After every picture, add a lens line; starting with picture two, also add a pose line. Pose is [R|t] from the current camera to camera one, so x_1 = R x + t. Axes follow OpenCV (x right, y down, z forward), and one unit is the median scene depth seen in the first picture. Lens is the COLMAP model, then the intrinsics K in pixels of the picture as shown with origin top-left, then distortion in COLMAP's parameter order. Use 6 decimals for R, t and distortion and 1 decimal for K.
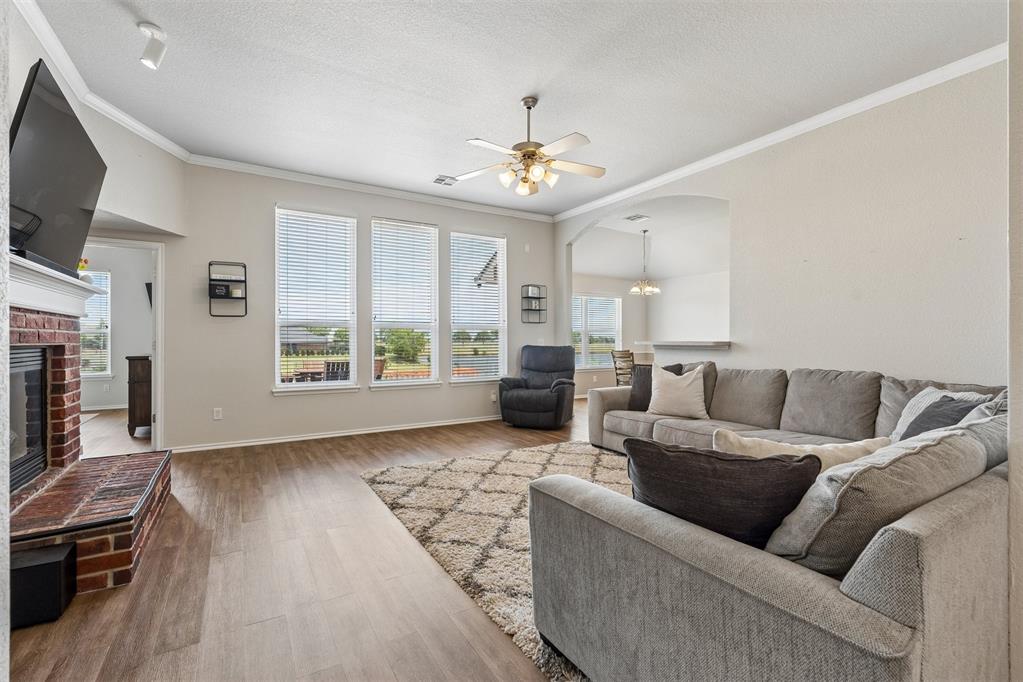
lens RADIAL K [[463.1, 0, 509.1], [0, 463.1, 338.2], [0, 0, 1]] dist [0.000546, 0.000169]
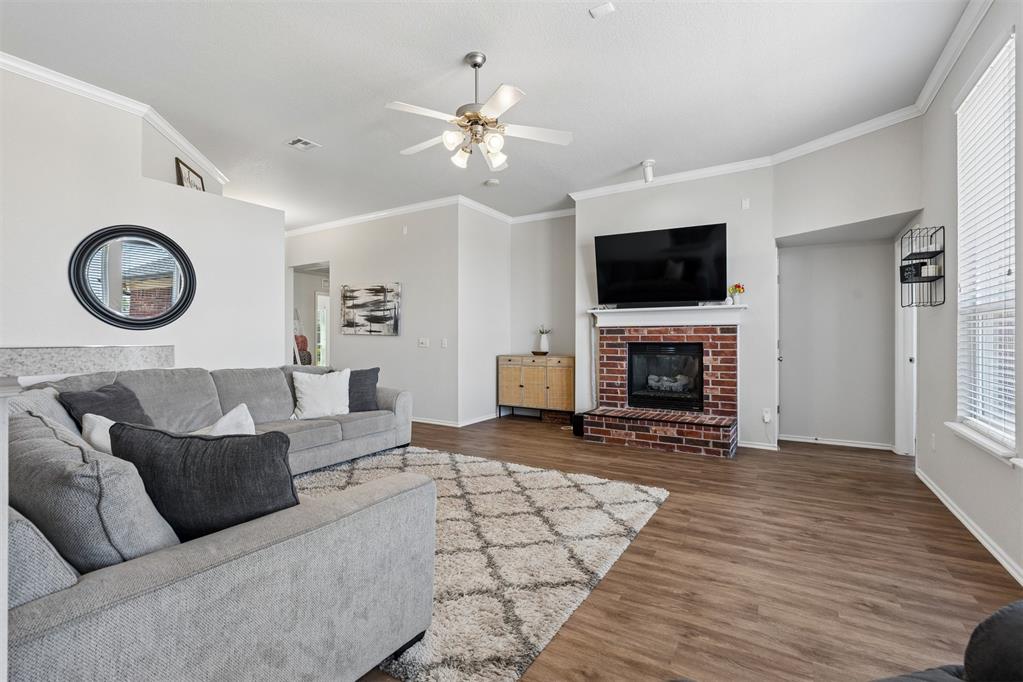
lens RADIAL K [[455.9, 0, 511.5], [0, 455.9, 341.0], [0, 0, 1]] dist [0.000769, 0.000185]
pose [[-0.888395, 0.002145, -0.459075, 0.205456], [0.004561, 0.999981, -0.004154, 0.005038], [0.459058, -0.005784, -0.888388, 0.988236]]
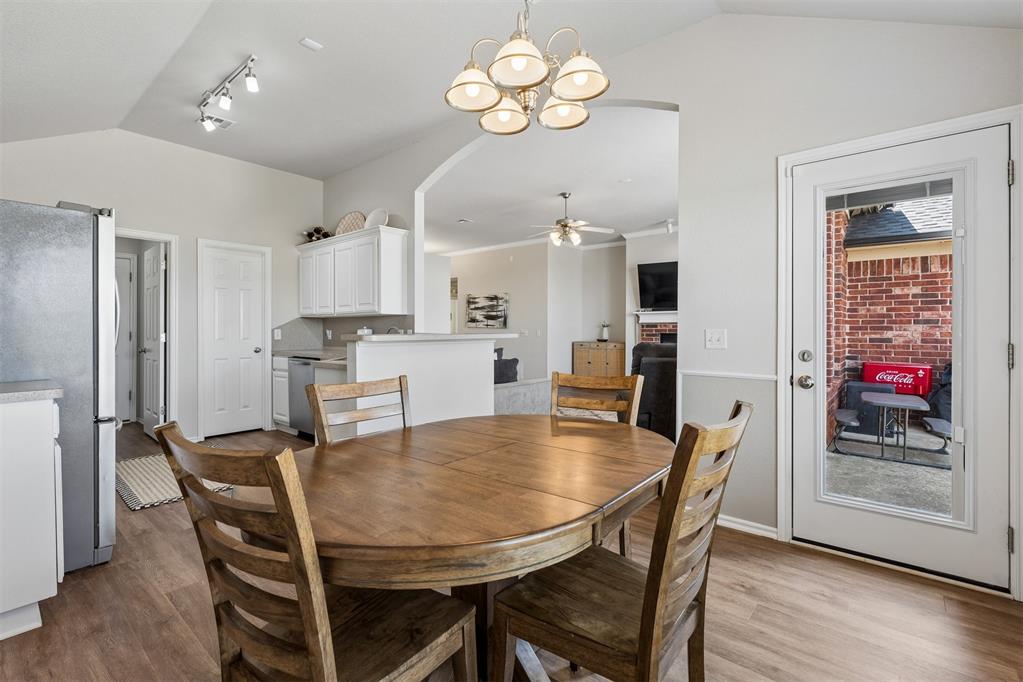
lens RADIAL K [[458.5, 0, 510.1], [0, 458.5, 331.9], [0, 0, 1]] dist [-0.004711, 0.000053]
pose [[-0.948784, 0.000472, -0.315926, 0.435818], [0.001777, 0.999991, -0.003845, 0.005918], [0.315921, -0.004210, -0.948776, 1.429399]]
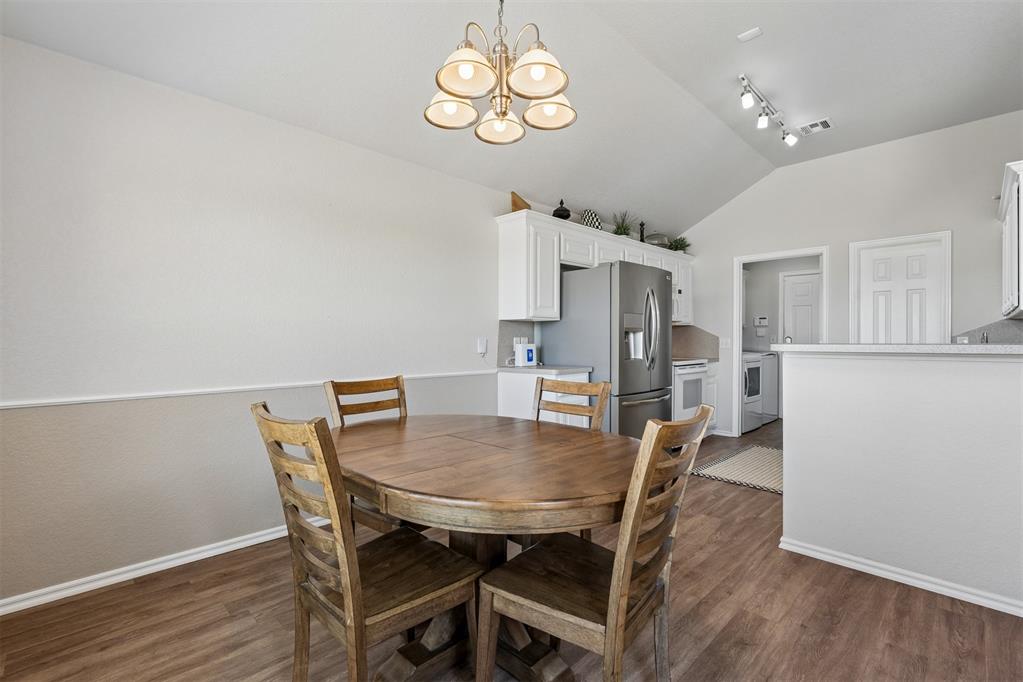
lens RADIAL K [[455.9, 0, 511.5], [0, 455.9, 341.0], [0, 0, 1]] dist [0.000769, 0.000185]
pose [[-0.228938, -0.002193, 0.973438, 0.116620], [-0.004486, 0.999989, 0.001198, 0.005384], [-0.973431, -0.004092, -0.228946, 1.250943]]
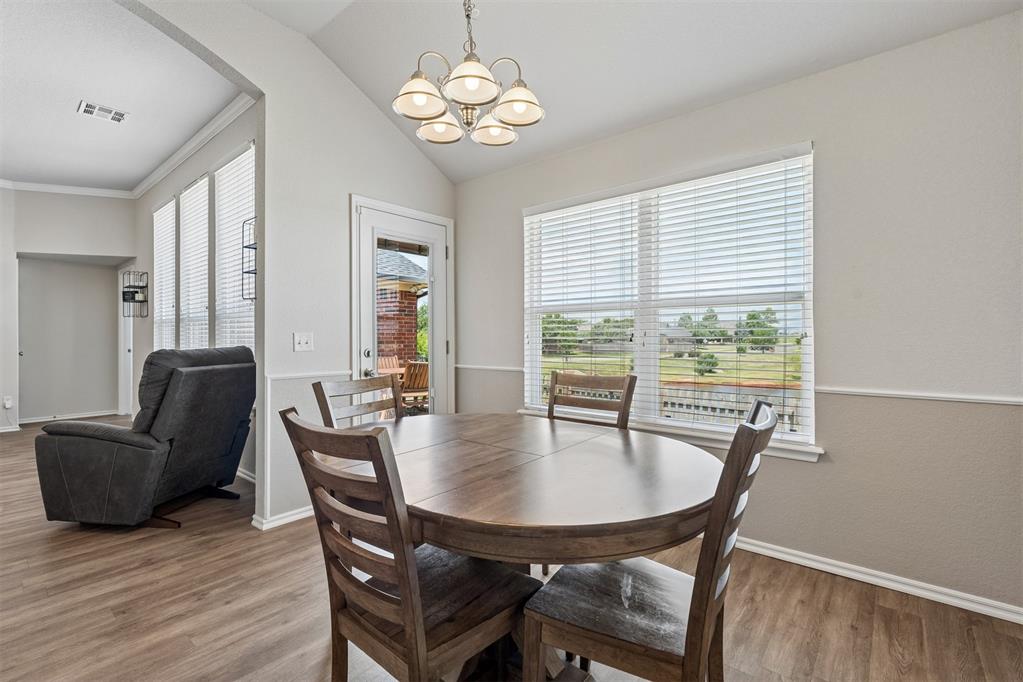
lens RADIAL K [[457.1, 0, 511.7], [0, 457.1, 334.0], [0, 0, 1]] dist [-0.000715, -0.000036]
pose [[0.318416, -0.003887, -0.947943, 0.604156], [0.009828, 0.999951, -0.000799, 0.005175], [0.947900, -0.009062, 0.318439, 1.143136]]
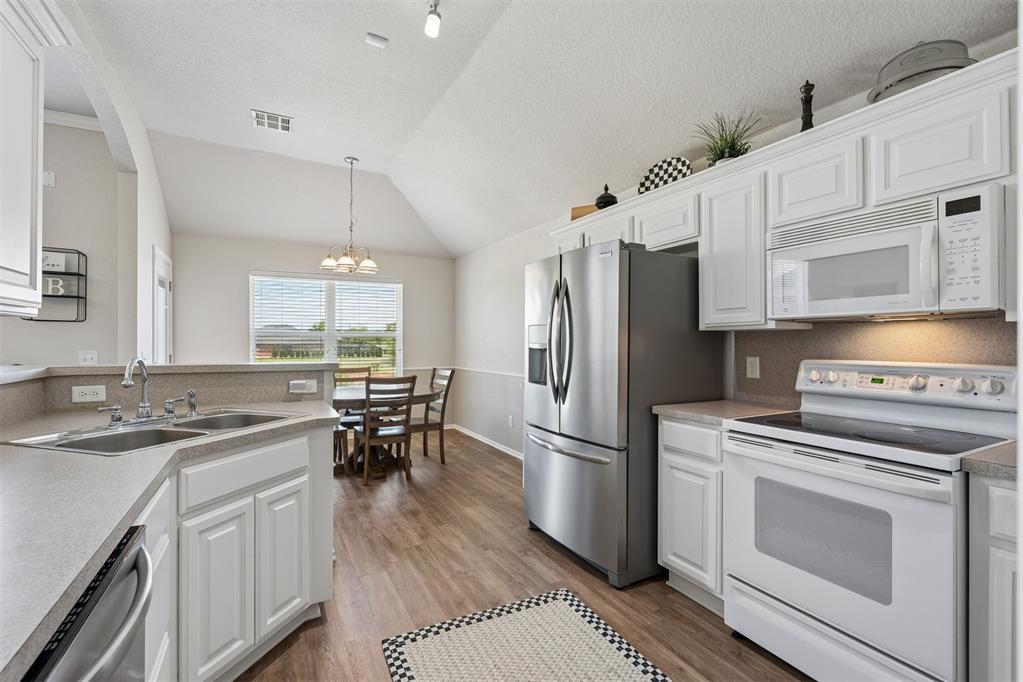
lens RADIAL K [[458.1, 0, 507.1], [0, 458.1, 339.6], [0, 0, 1]] dist [-0.002481, -0.000326]
pose [[0.998620, 0.002980, -0.052425, 0.617585], [-0.002880, 0.999994, 0.001990, -0.015180], [0.052431, -0.001836, 0.998623, 0.537207]]
